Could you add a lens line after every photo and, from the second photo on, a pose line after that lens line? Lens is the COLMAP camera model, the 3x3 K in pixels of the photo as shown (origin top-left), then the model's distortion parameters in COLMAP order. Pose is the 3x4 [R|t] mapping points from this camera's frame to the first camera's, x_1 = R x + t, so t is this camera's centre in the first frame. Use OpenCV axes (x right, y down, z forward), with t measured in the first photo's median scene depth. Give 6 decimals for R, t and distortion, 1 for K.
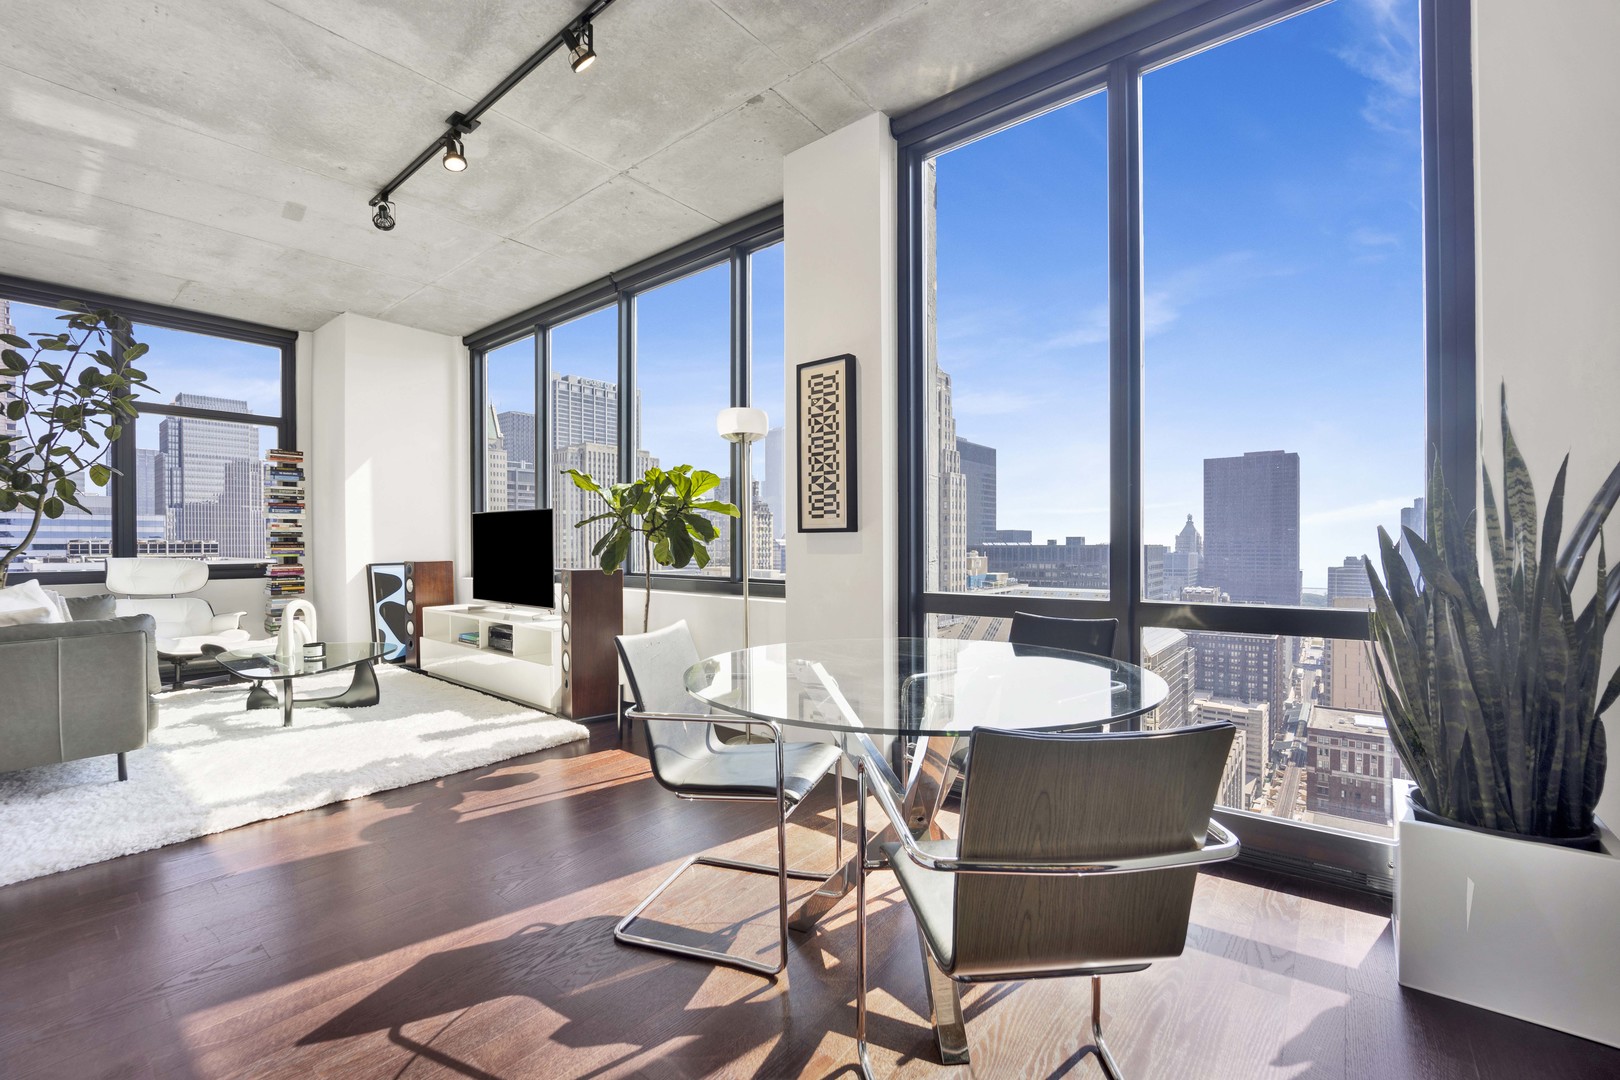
lens RADIAL K [[671.6, 0, 799.3], [0, 671.6, 550.4], [0, 0, 1]] dist [-0.025378, 0.000460]
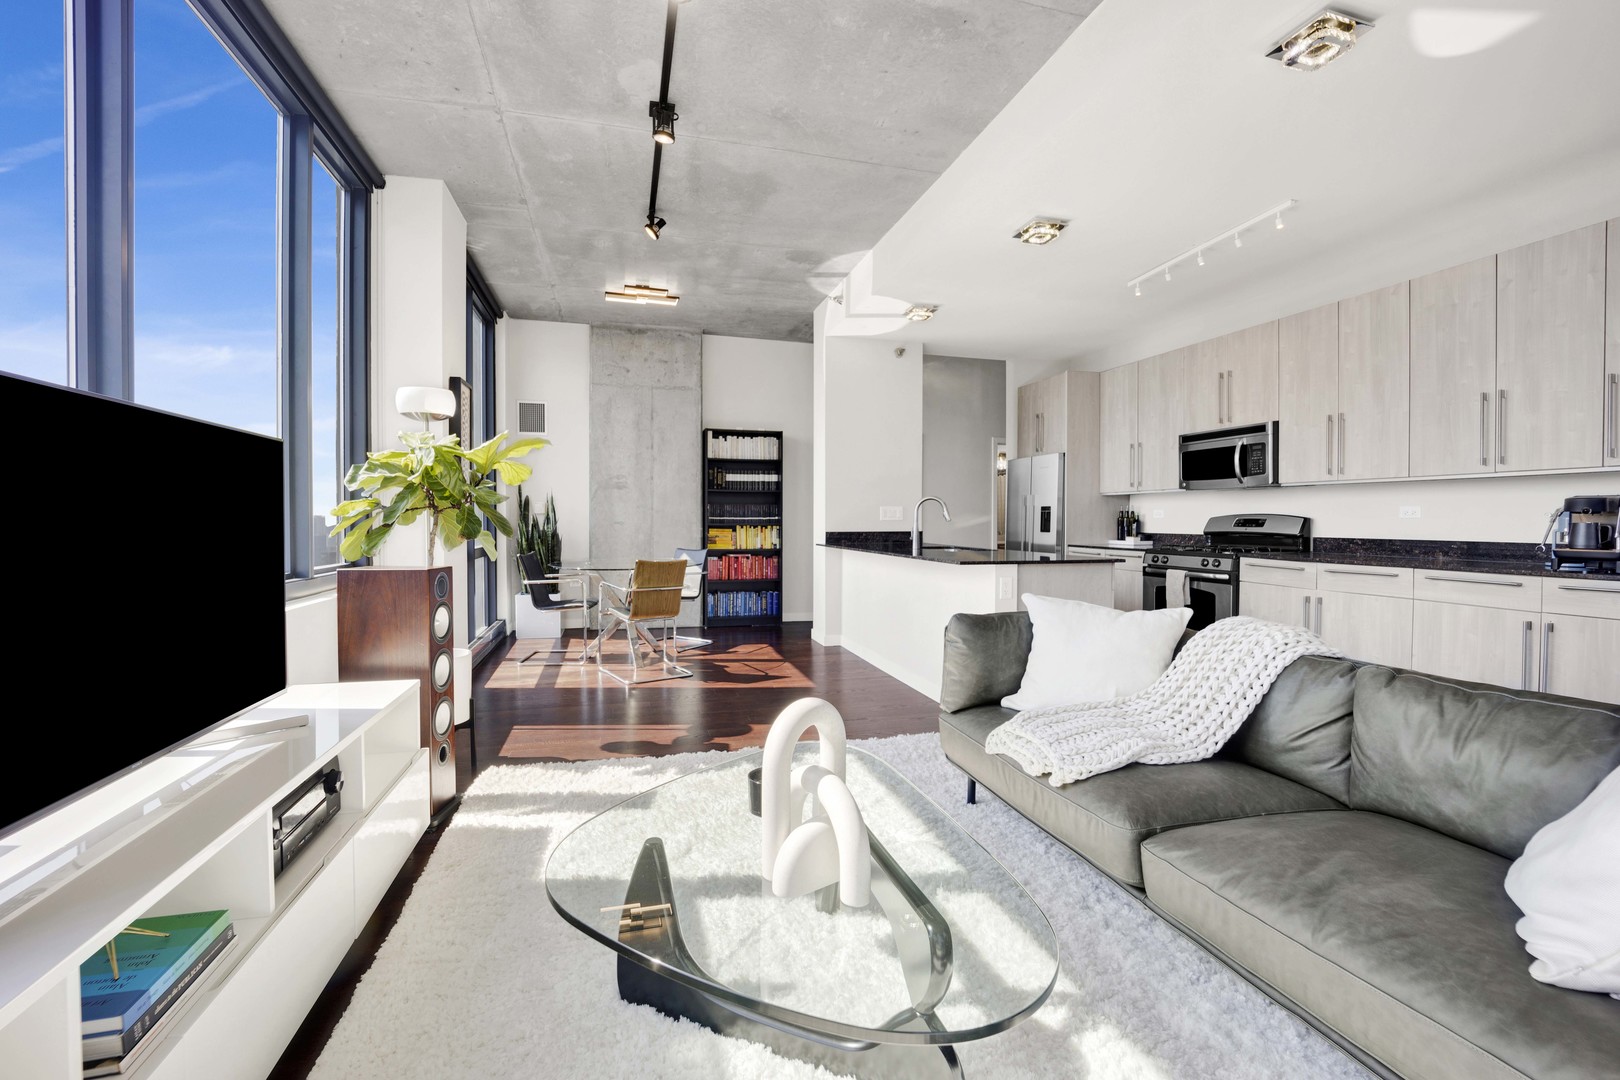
lens RADIAL K [[673.5, 0, 810.0], [0, 673.5, 540.0], [0, 0, 1]] dist [-0.016332, 0.000322]
pose [[-0.819526, -0.017435, 0.572777, -0.731829], [0.005587, 0.999246, 0.038410, -0.011801], [-0.573015, 0.034678, -0.818811, 0.974985]]
